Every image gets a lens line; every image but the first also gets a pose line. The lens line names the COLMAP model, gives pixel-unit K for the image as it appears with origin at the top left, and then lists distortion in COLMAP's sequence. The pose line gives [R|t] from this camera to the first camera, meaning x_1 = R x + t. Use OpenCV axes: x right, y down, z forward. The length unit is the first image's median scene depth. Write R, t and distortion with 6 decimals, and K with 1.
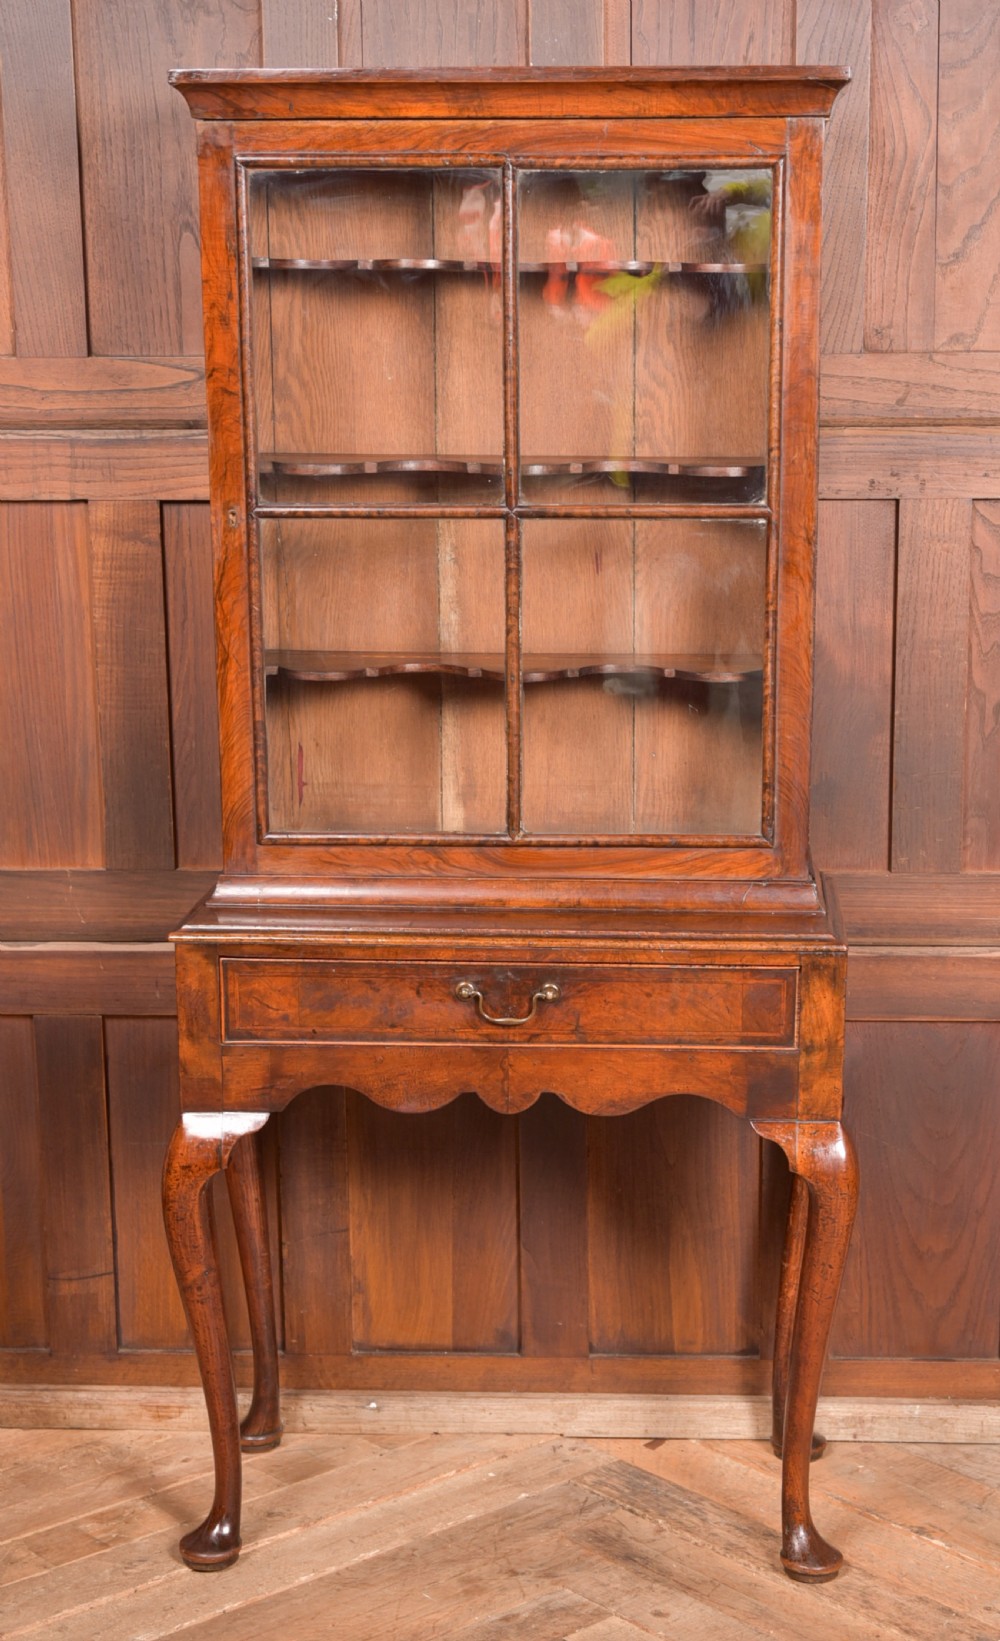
lens RADIAL K [[2739.4, 0, 563.6], [0, 2739.4, 941.7], [0, 0, 1]] dist [0.023877, 0.116410]
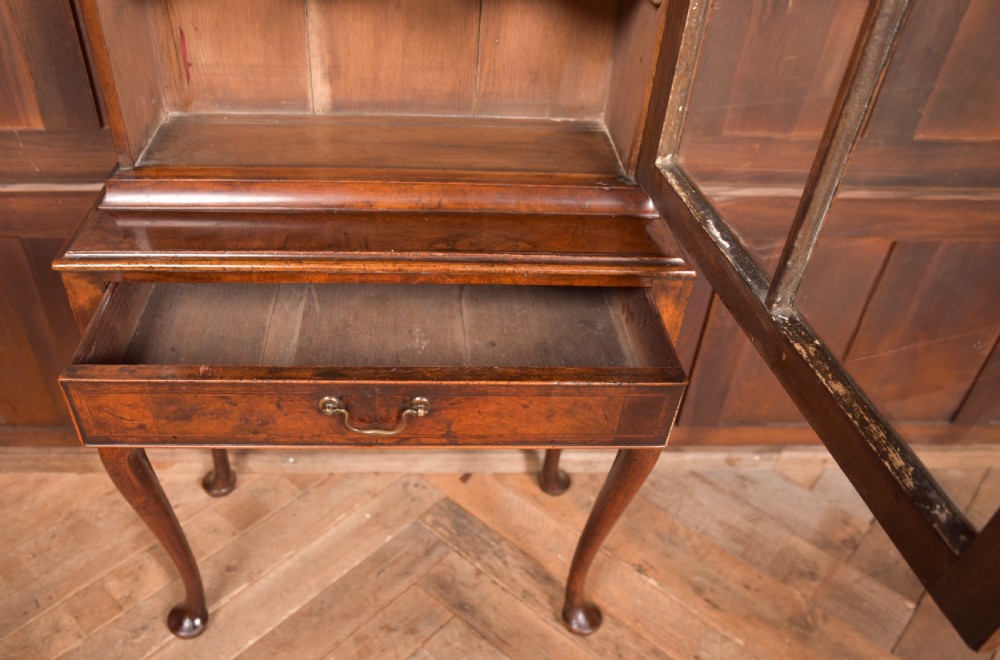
lens RADIAL K [[800.6, 0, 435.9], [0, 800.6, 397.3], [0, 0, 1]] dist [-0.079915, -0.000180]
pose [[0.996598, -0.029677, 0.076881, -0.022943], [-0.009665, 0.884381, 0.466666, -0.095324], [-0.081842, -0.465822, 0.881086, 0.687485]]
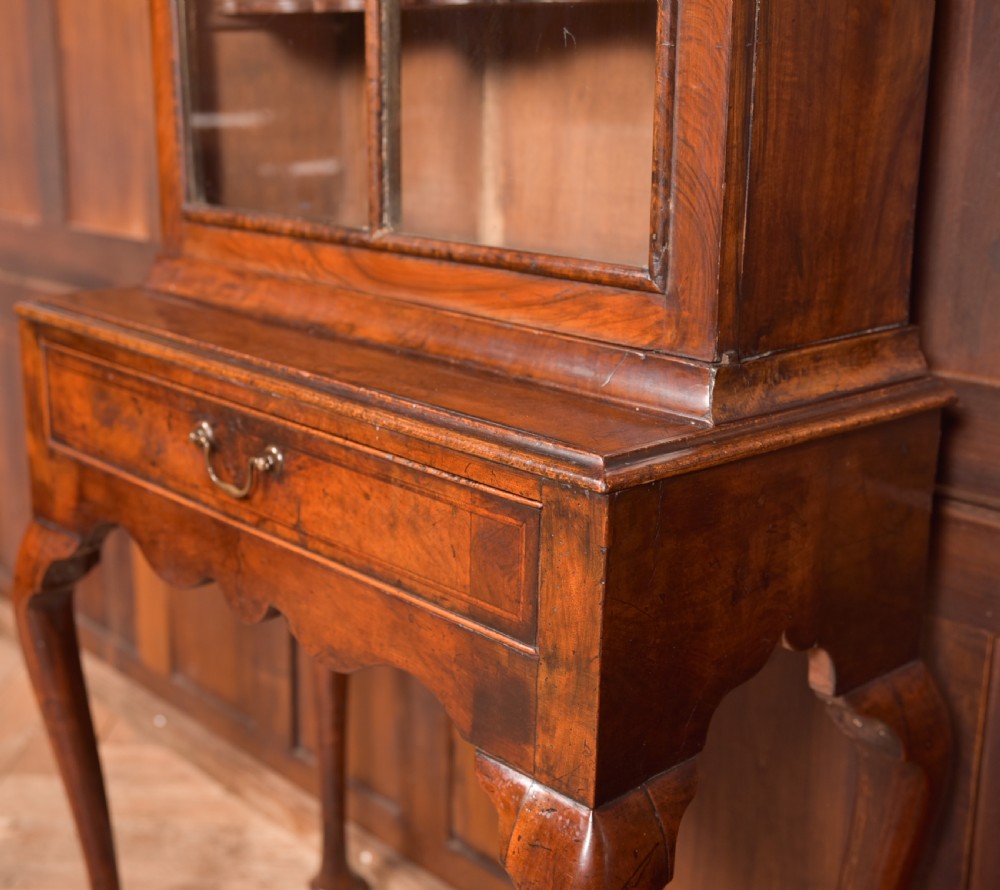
lens RADIAL K [[1441.5, 0, 412.4], [0, 1441.5, 464.5], [0, 0, 1]] dist [-0.000639, 0.056377]
pose [[0.676649, 0.199500, -0.708764, 0.256777], [-0.170849, 0.978863, 0.112419, -0.024521], [0.716210, 0.045023, 0.696431, 0.763462]]
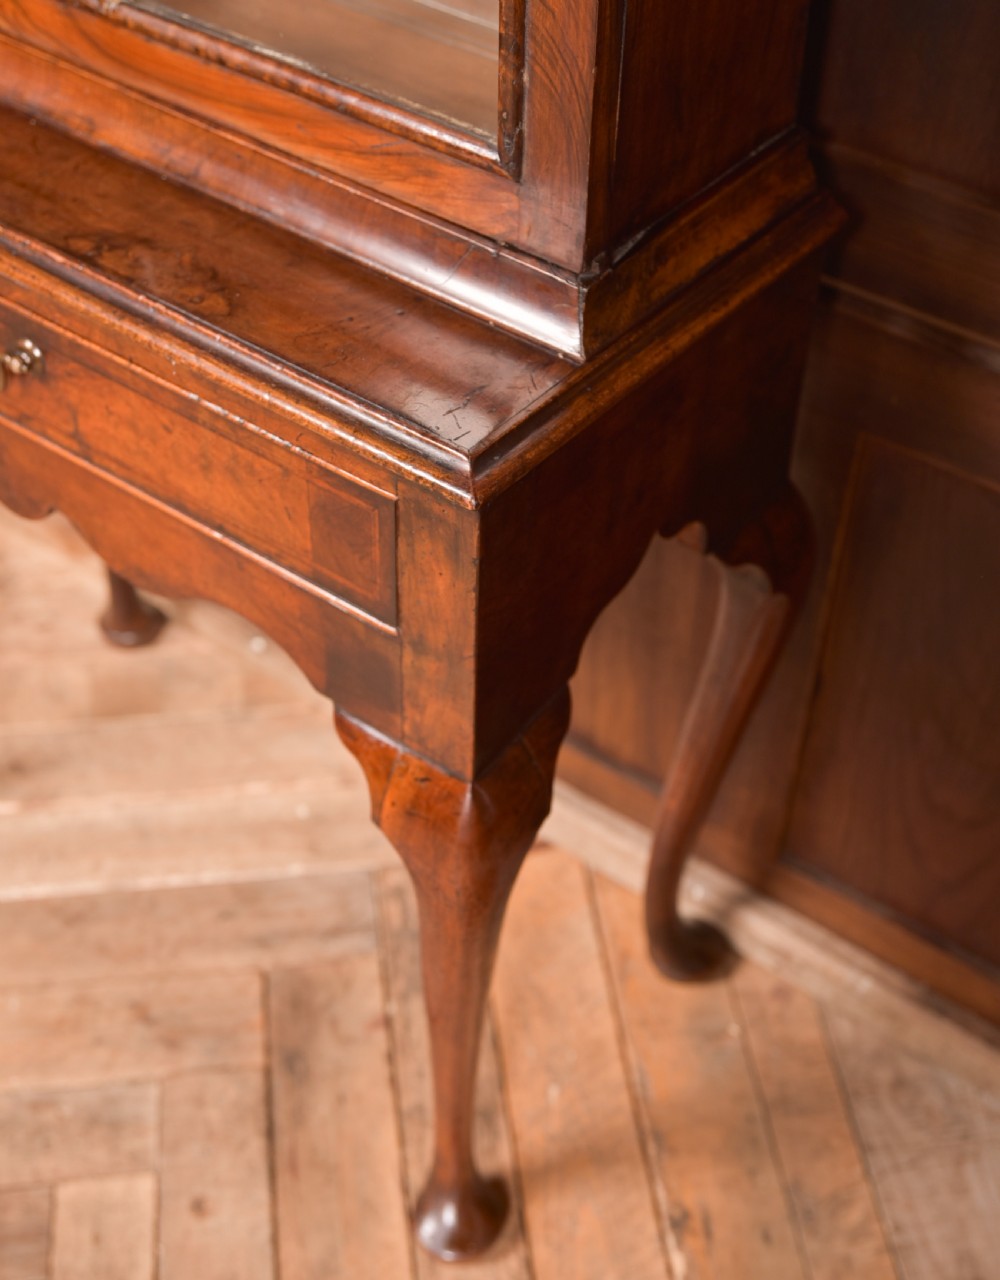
lens RADIAL K [[1725.7, 0, 502.0], [0, 1725.7, 697.9], [0, 0, 1]] dist [-0.001987, 0.072130]
pose [[0.824525, 0.410685, -0.389225, 0.217958], [-0.152167, 0.823488, 0.546546, -0.118118], [0.544980, -0.391414, 0.741479, 0.760751]]
